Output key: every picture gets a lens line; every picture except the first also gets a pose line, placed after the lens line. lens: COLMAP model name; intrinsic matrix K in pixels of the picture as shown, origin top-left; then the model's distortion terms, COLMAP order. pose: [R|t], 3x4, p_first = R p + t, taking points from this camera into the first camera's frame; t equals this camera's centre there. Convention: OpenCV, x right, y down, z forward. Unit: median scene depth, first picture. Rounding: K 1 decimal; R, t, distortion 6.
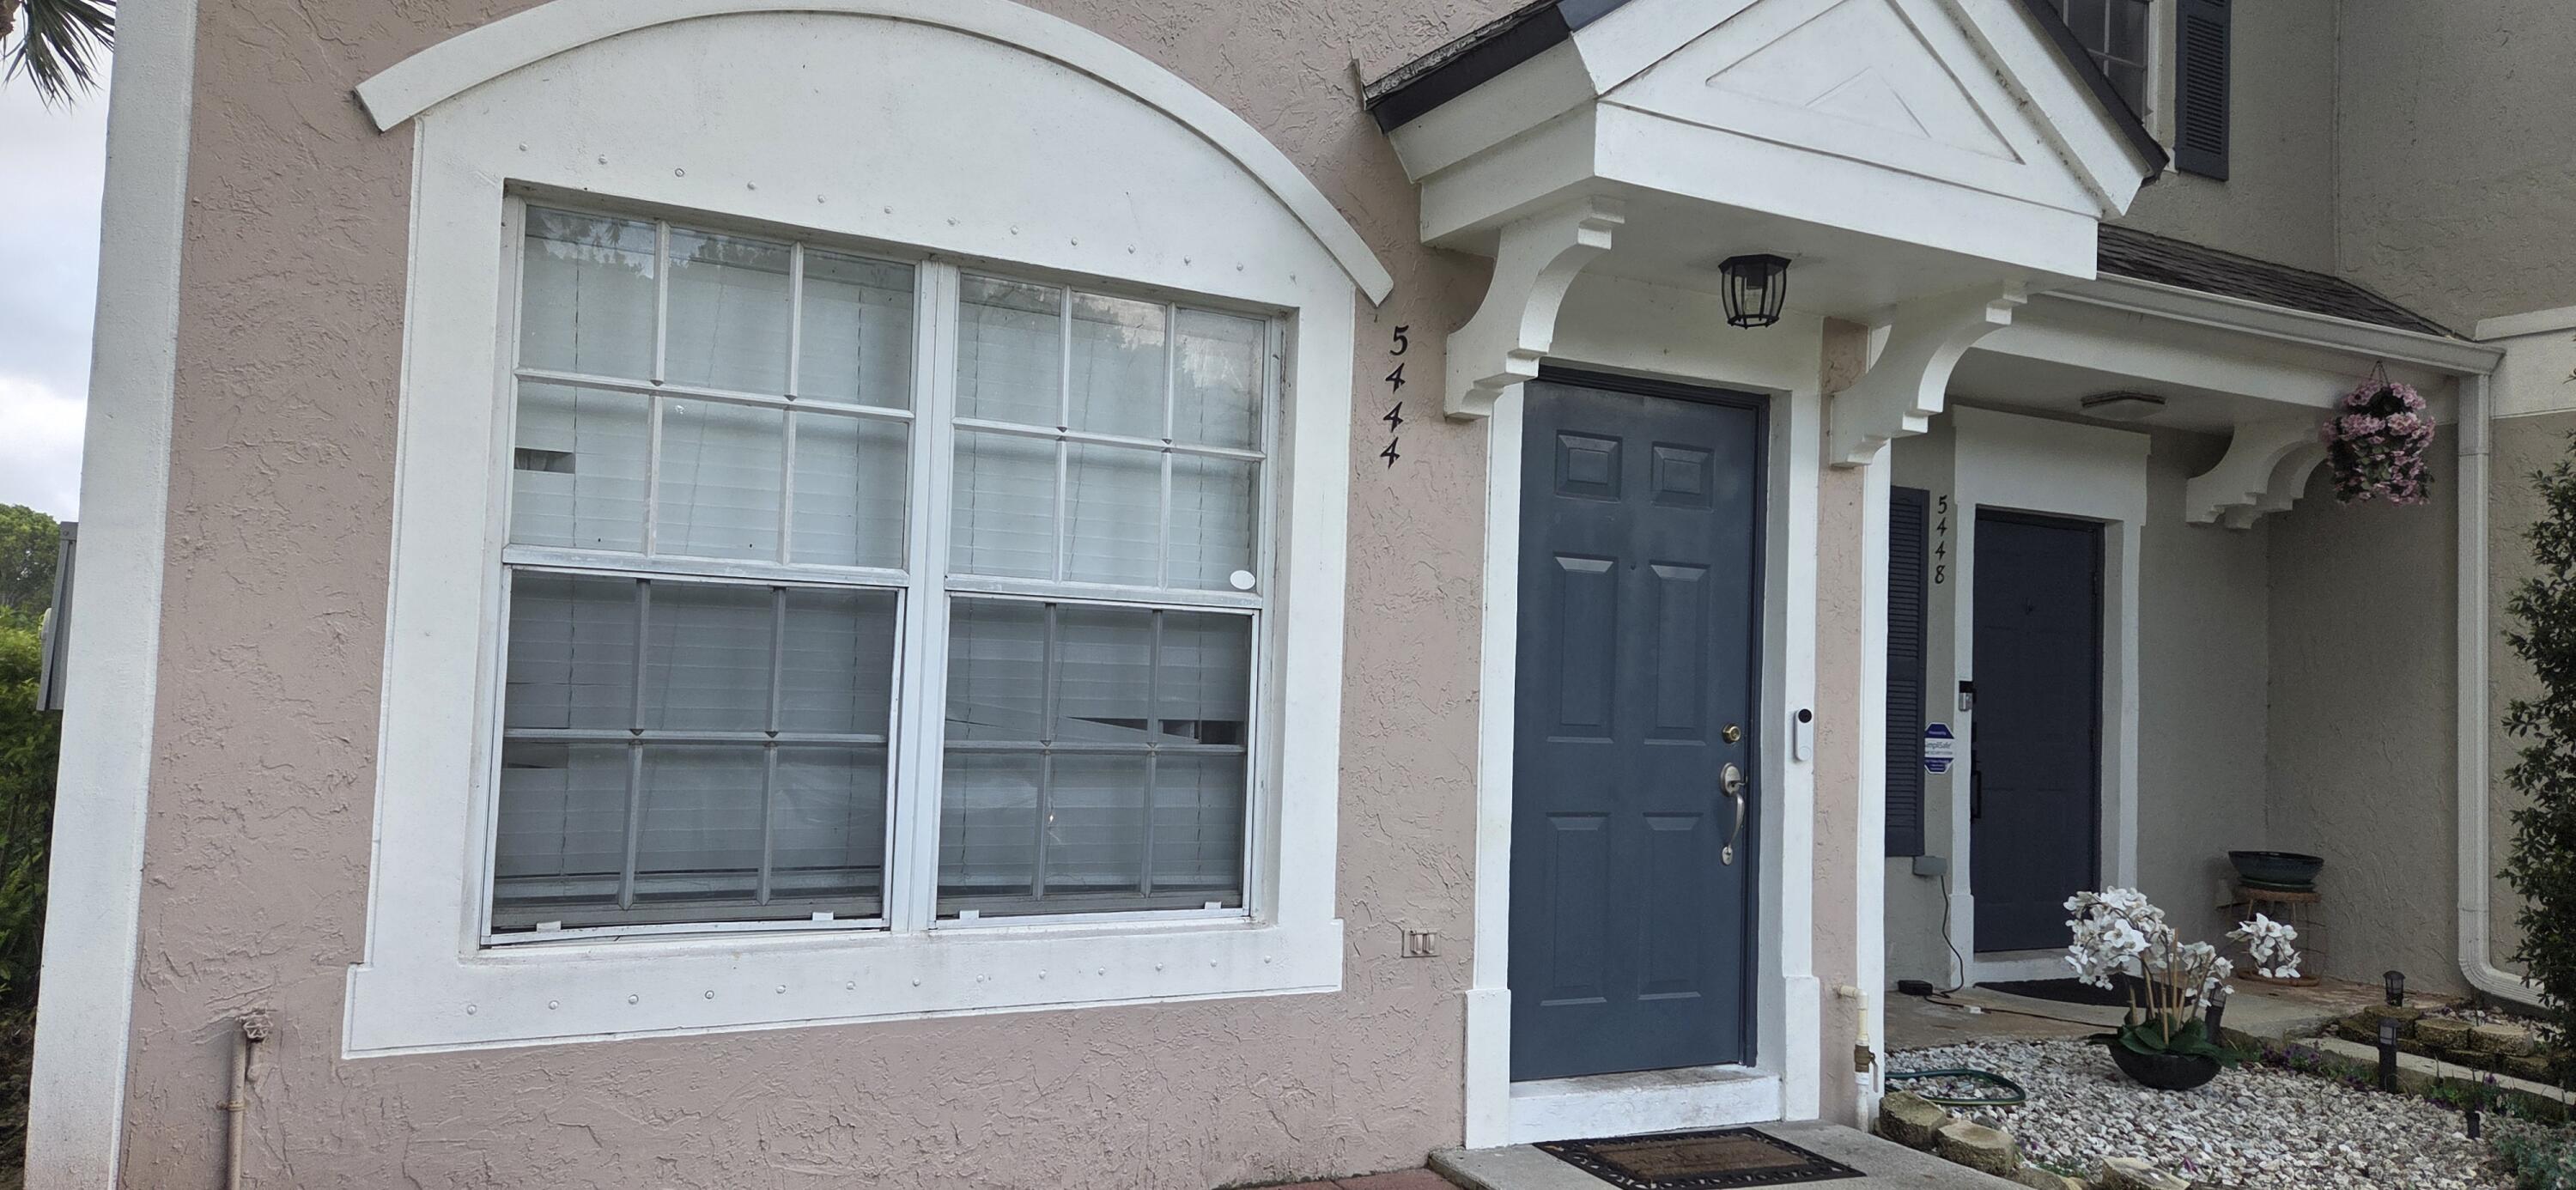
lens RADIAL K [[1737.8, 0, 1281.9], [0, 1737.8, 608.4], [0, 0, 1]] dist [0.069211, -0.049567]
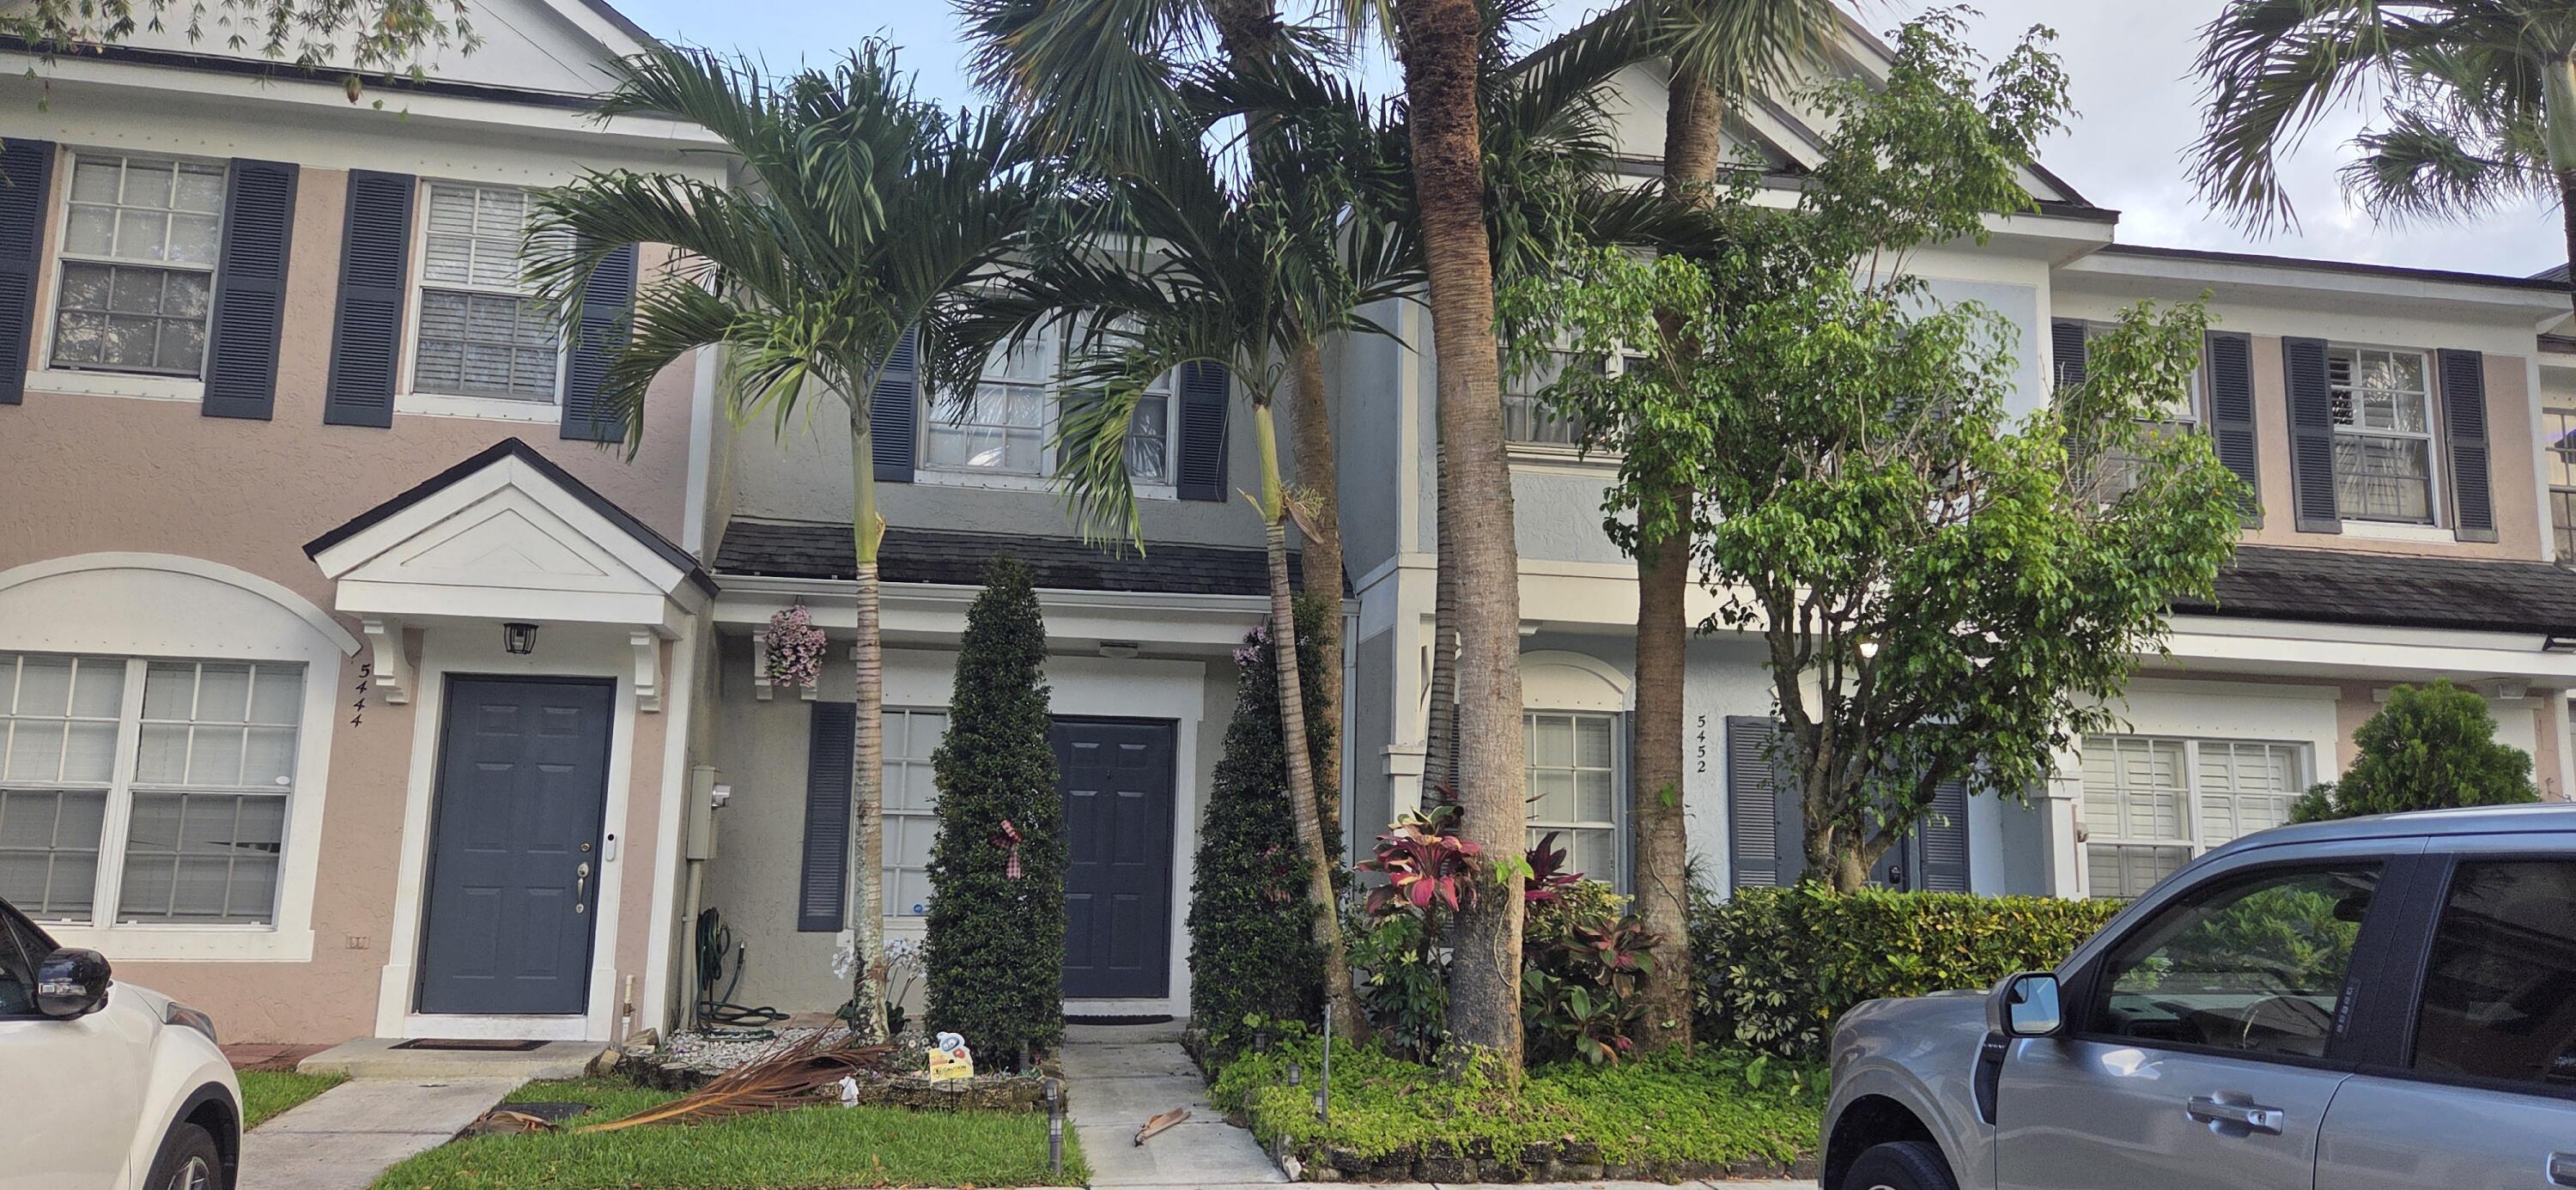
lens RADIAL K [[1737.8, 0, 1277.6], [0, 1737.8, 589.9], [0, 0, 1]] dist [0.069211, -0.049567]
pose [[0.947873, -0.066487, -0.311635, 1.671209], [0.027874, 0.991541, -0.126764, 0.056463], [0.317427, 0.111470, 0.941708, -0.691864]]
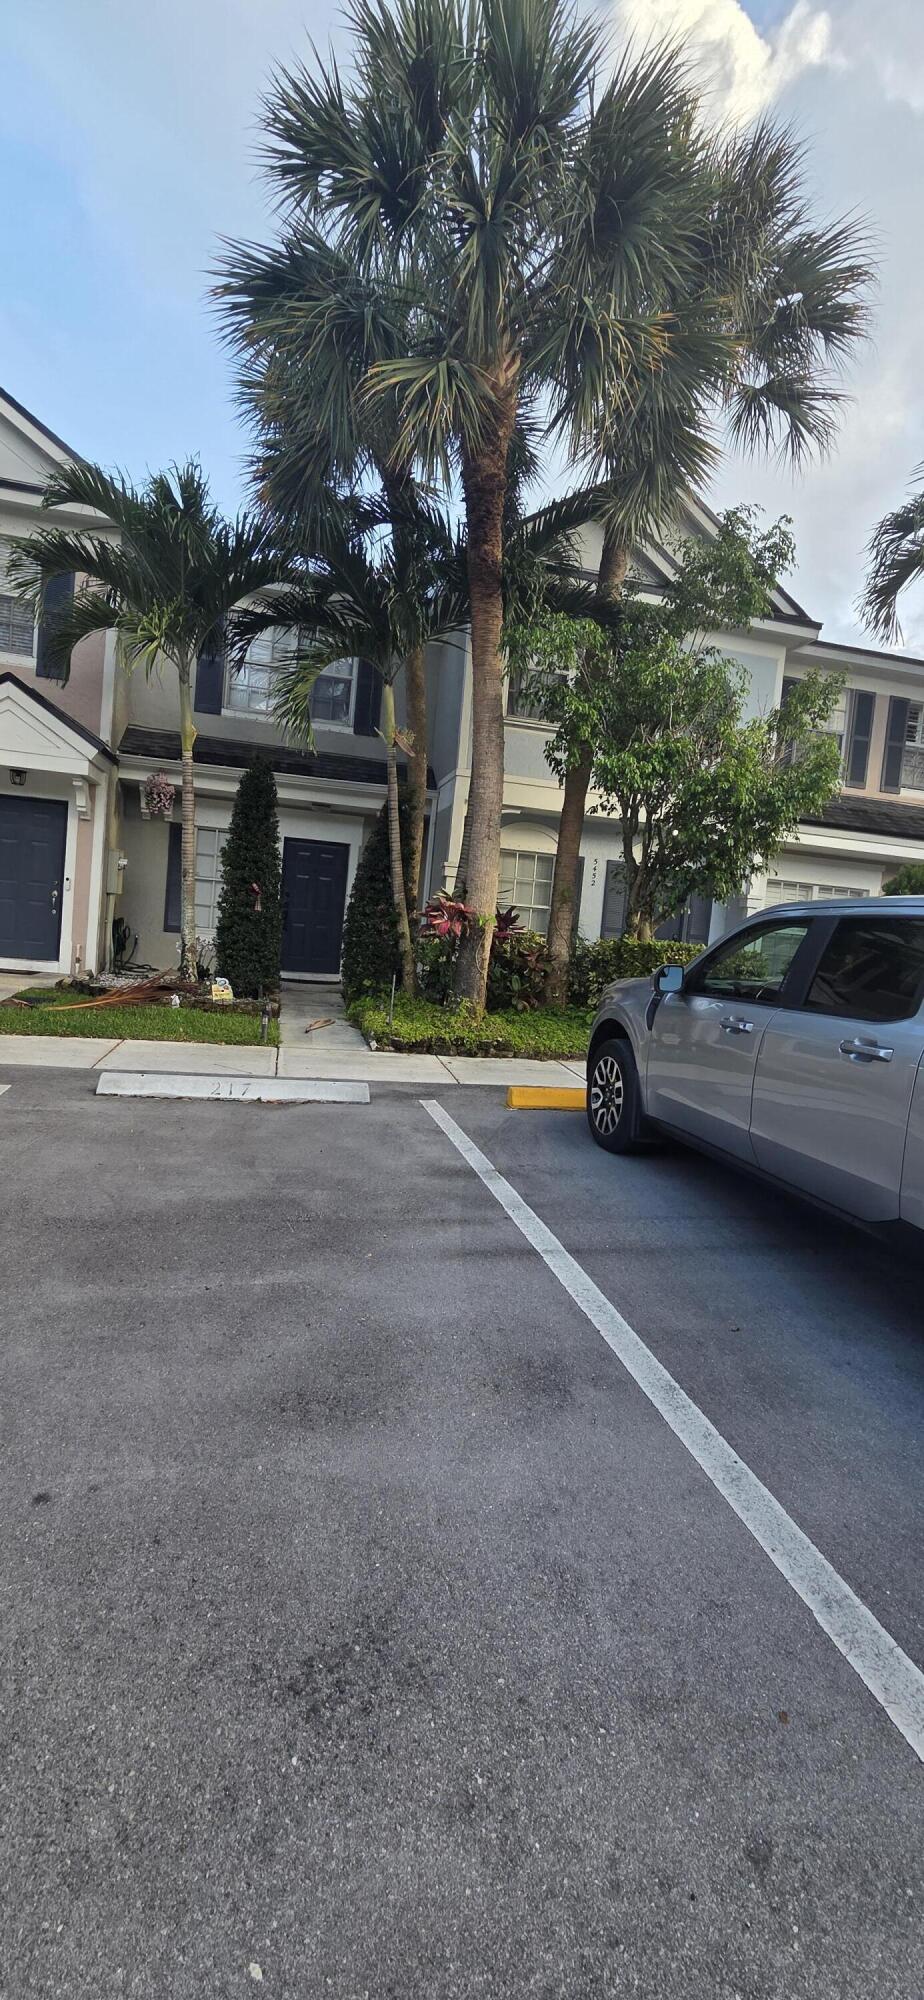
lens RADIAL K [[826.5, 0, 469.2], [0, 826.5, 980.1], [0, 0, 1]] dist [0.006150, -0.001944]
pose [[0.963232, 0.061200, -0.261609, 1.756615], [-0.038442, 0.995086, 0.091244, 0.083646], [0.265908, -0.077833, 0.960851, -0.670360]]
